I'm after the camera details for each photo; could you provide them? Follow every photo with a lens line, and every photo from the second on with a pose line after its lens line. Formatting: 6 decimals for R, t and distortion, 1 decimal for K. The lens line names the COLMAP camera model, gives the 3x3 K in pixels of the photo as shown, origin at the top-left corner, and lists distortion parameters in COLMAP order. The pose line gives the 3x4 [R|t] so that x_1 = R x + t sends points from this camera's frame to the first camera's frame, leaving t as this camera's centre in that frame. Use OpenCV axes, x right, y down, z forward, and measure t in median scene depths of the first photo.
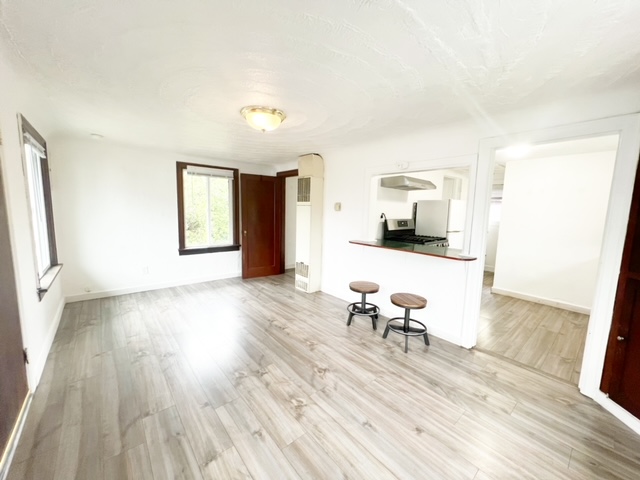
lens RADIAL K [[253.1, 0, 307.4], [0, 253.1, 237.4], [0, 0, 1]] dist [-0.018322, 0.000042]
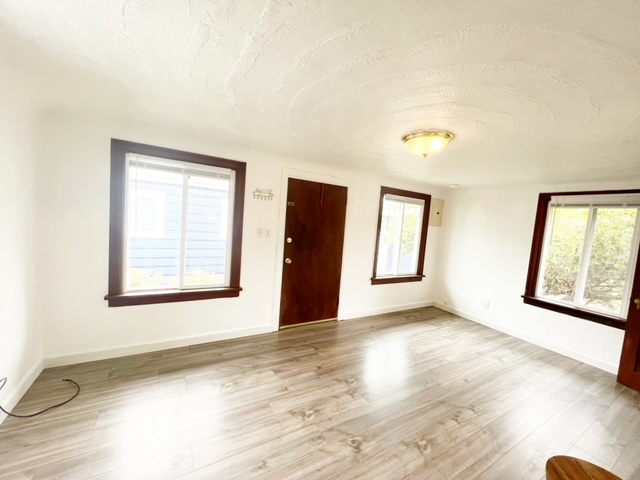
lens RADIAL K [[253.1, 0, 307.4], [0, 253.1, 237.4], [0, 0, 1]] dist [-0.018322, 0.000042]
pose [[-0.170073, 0.035094, -0.984806, 0.812888], [-0.198286, 0.977707, 0.069084, -0.095616], [0.965276, 0.207022, -0.159323, 0.876573]]
